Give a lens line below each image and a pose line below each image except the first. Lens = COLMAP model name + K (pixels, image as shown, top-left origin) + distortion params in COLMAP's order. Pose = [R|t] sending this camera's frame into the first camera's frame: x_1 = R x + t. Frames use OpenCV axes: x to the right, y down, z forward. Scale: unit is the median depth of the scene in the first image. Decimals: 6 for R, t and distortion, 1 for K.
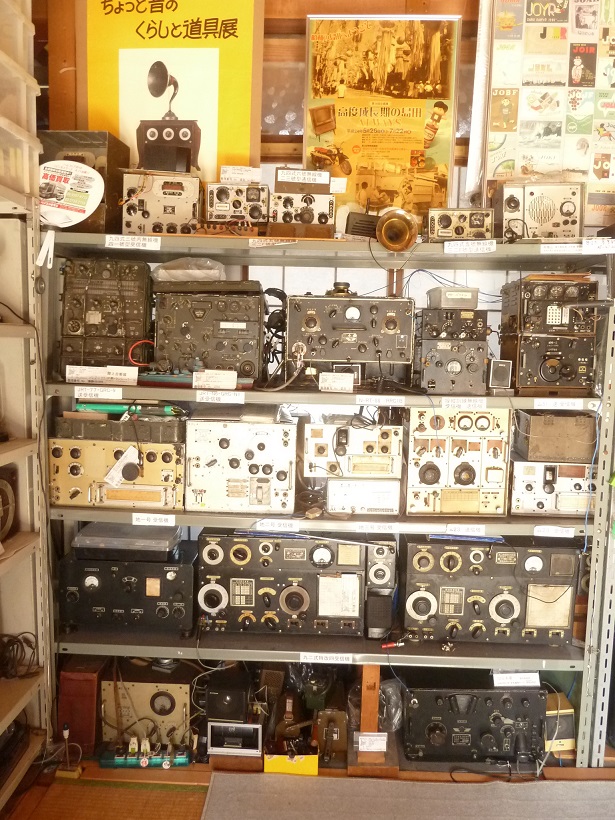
lens RADIAL K [[598.1, 0, 310.2], [0, 598.1, 416.2], [0, 0, 1]] dist [-0.037607, -0.002756]
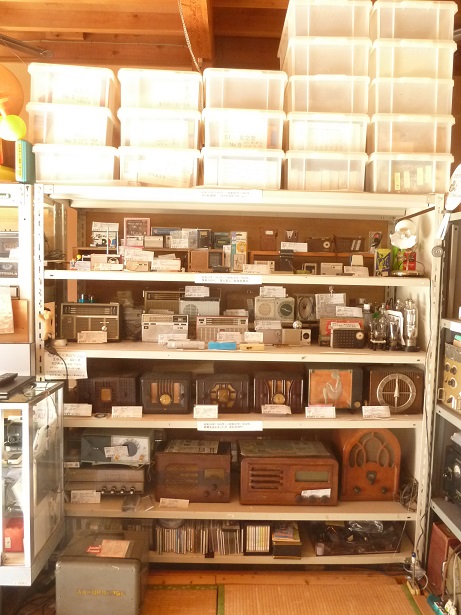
lens RADIAL K [[448.6, 0, 230.8], [0, 448.6, 310.7], [0, 0, 1]] dist [-0.037607, -0.002756]
pose [[0.062156, 0.046784, -0.996969, 0.572595], [-0.131044, 0.990636, 0.038317, -0.039208], [0.989426, 0.128266, 0.067704, 0.364144]]
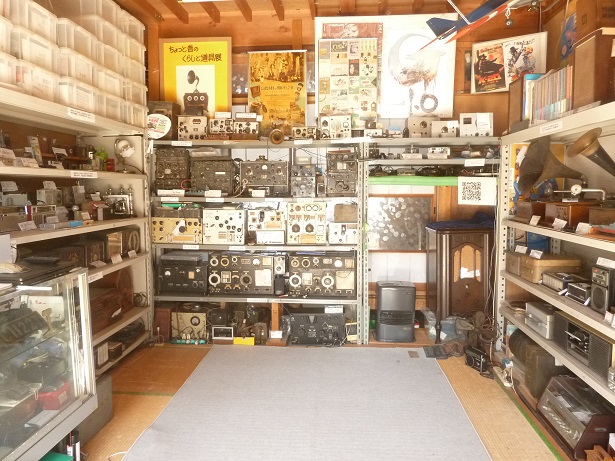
lens RADIAL K [[448.6, 0, 305.2], [0, 448.6, 226.2], [0, 0, 1]] dist [-0.037607, -0.002756]
pose [[0.998606, -0.018951, -0.049261, 0.334567], [0.017616, 0.999470, -0.027389, 0.141128], [0.049754, 0.026483, 0.998410, -0.934128]]
